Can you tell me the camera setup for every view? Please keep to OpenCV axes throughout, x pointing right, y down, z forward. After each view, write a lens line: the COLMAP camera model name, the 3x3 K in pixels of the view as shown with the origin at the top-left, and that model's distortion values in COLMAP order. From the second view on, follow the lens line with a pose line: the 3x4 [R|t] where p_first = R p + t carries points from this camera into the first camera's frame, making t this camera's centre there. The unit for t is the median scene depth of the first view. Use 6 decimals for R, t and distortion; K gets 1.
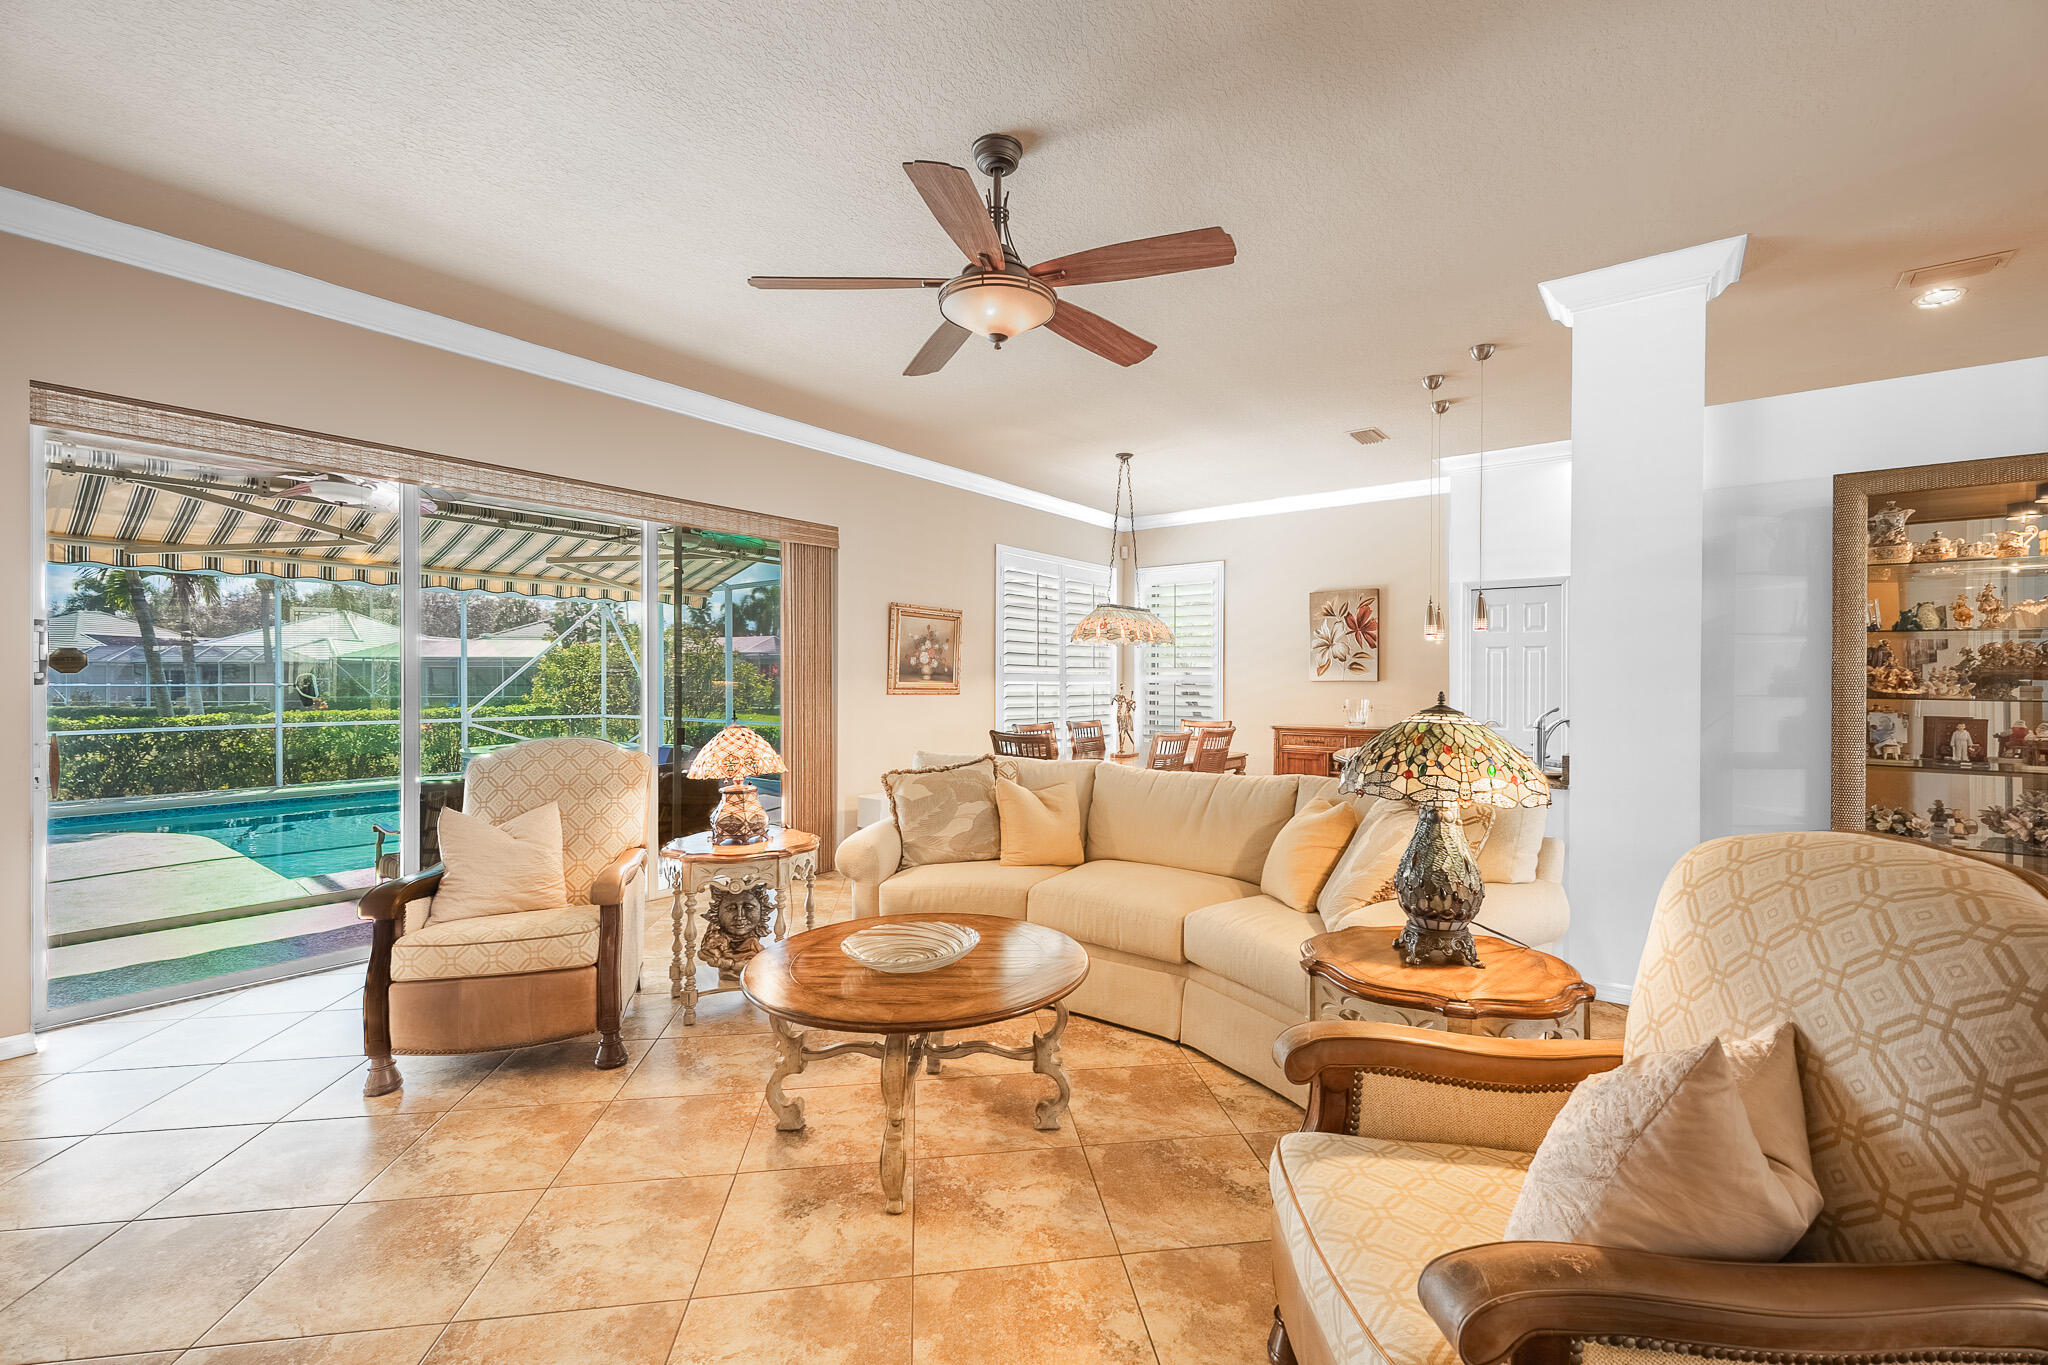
lens RADIAL K [[860.8, 0, 1024.0], [0, 860.8, 682.5], [0, 0, 1]] dist [0.011103, 0.000055]
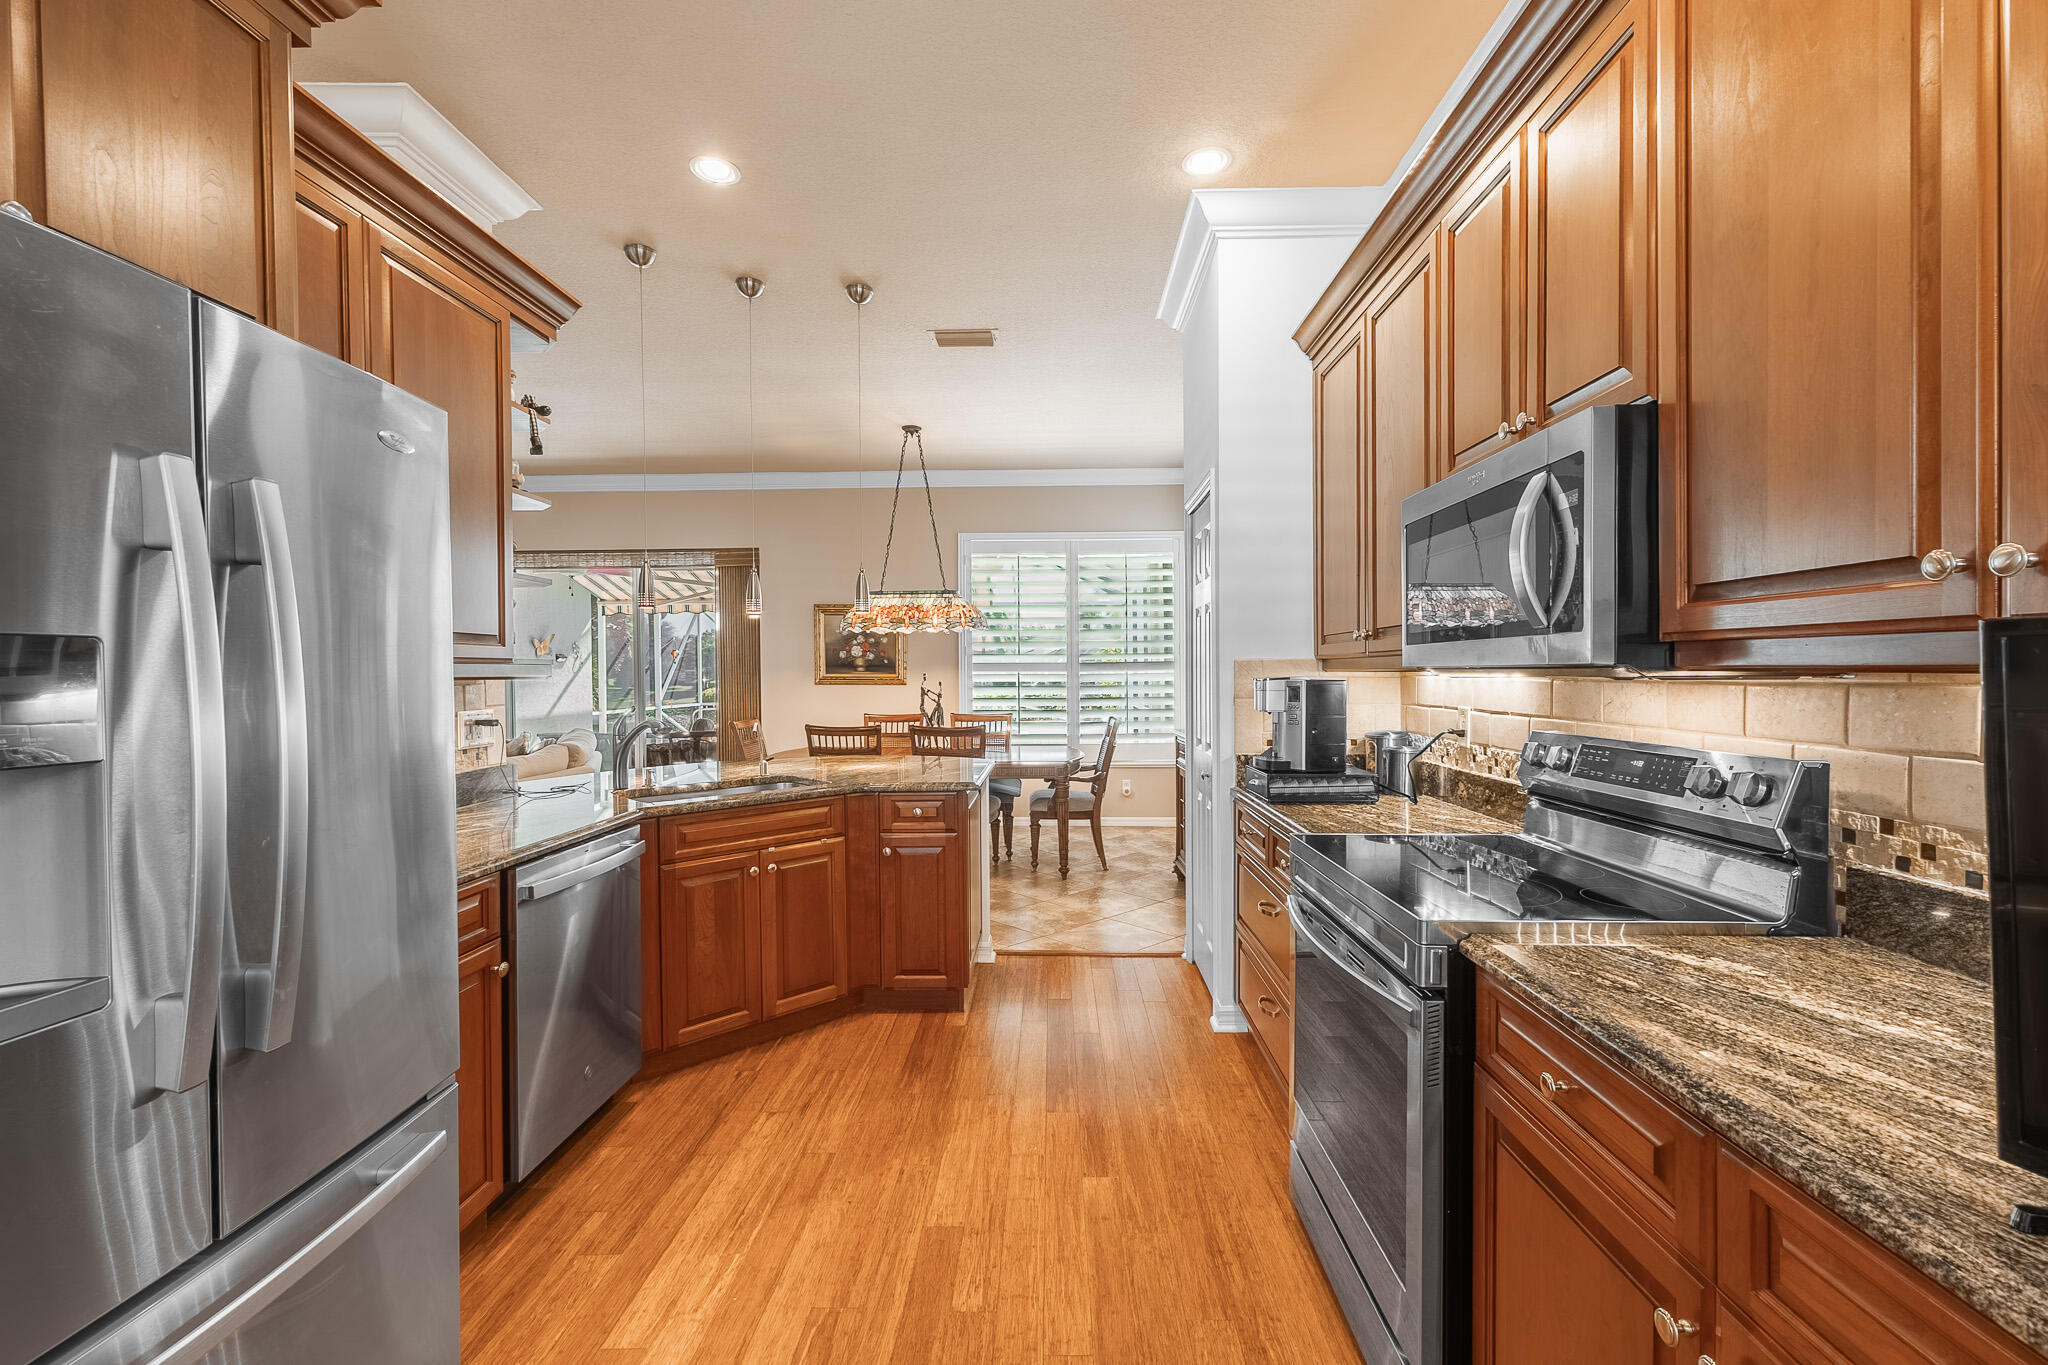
lens RADIAL K [[854.8, 0, 1048.0], [0, 854.8, 679.7], [0, 0, 1]] dist [0.002709, 0.000362]
pose [[0.609763, -0.000437, -0.792584, 0.884029], [0.007748, 0.999955, 0.005409, 0.003414], [0.792546, -0.009439, 0.609739, 0.520565]]
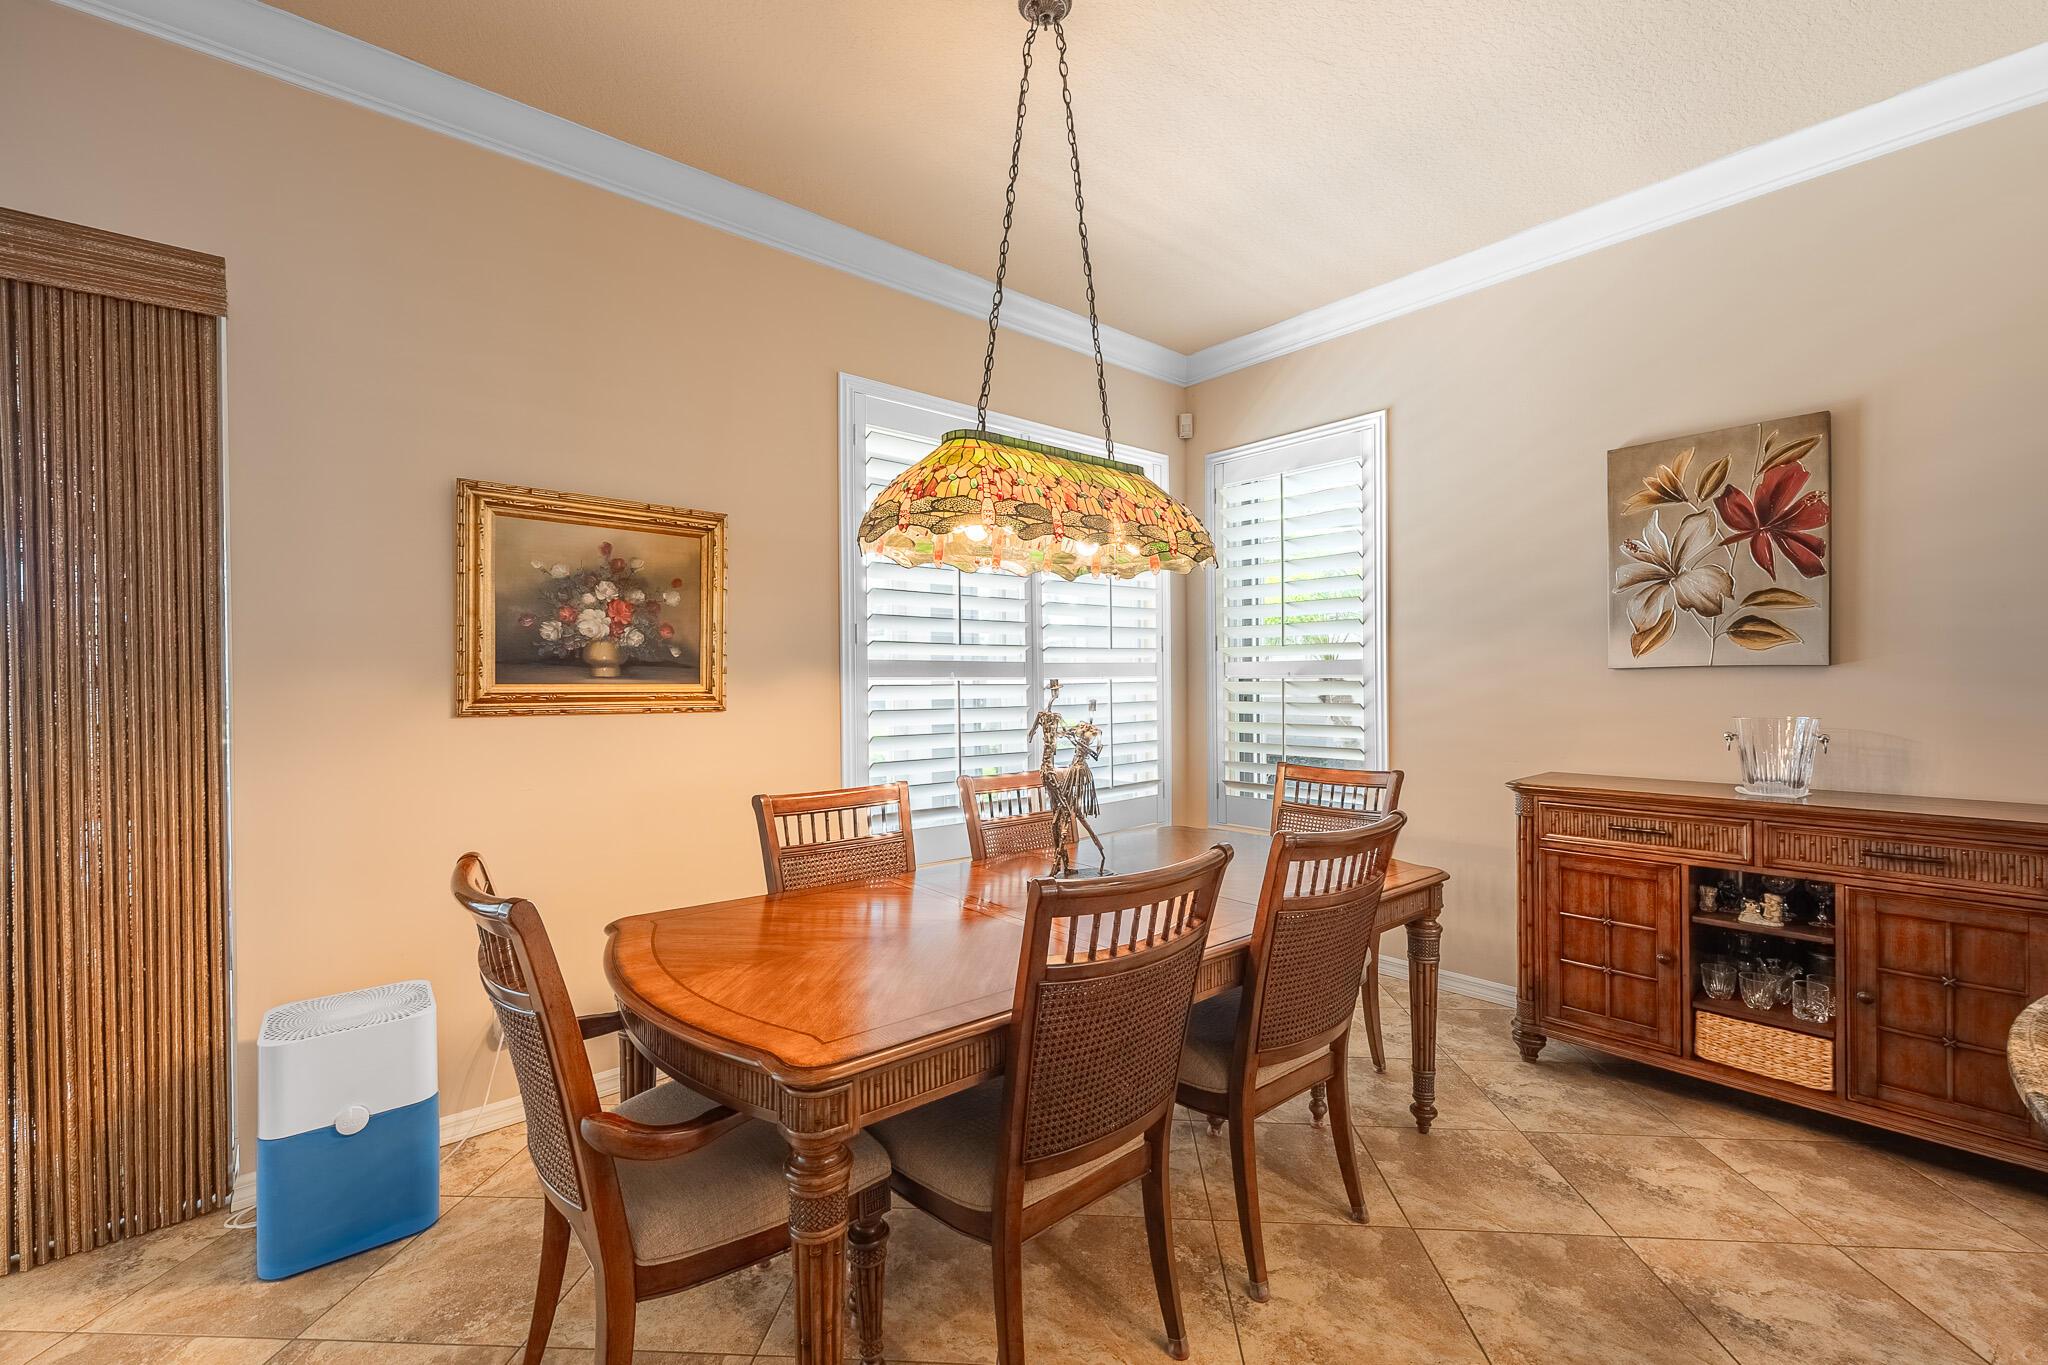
lens RADIAL K [[869.9, 0, 1042.5], [0, 869.9, 684.9], [0, 0, 1]] dist [0.010181, 0.000071]
pose [[0.982231, -0.011156, -0.187344, 0.166782], [0.012171, 0.999917, 0.004267, 0.001169], [0.187281, -0.006471, 0.982285, 0.625383]]
